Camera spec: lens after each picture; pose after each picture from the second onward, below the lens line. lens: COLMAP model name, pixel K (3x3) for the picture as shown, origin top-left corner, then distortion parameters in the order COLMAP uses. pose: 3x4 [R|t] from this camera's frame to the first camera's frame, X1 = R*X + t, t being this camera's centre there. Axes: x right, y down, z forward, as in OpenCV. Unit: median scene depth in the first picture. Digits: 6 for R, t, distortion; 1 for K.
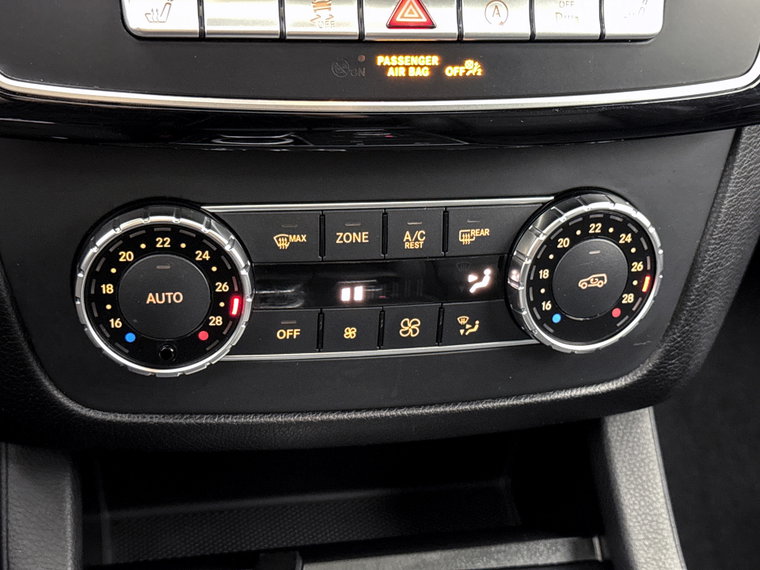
lens RADIAL K [[1238.2, 0, 404.2], [0, 1238.2, 277.0], [0, 0, 1]] dist [0.180580, 0.000000]
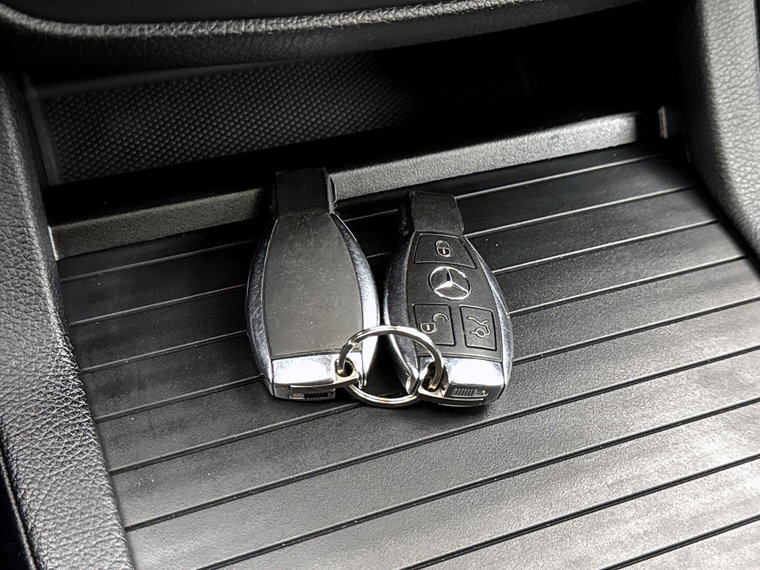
lens RADIAL K [[1043.0, 0, 382.5], [0, 1043.0, 281.5], [0, 0, 1]] dist [0.016120, 0.000000]
pose [[0.983733, -0.070866, 0.165069, -0.155551], [-0.022668, 0.862582, 0.505408, -0.039530], [-0.178201, -0.500929, 0.846944, 0.410816]]
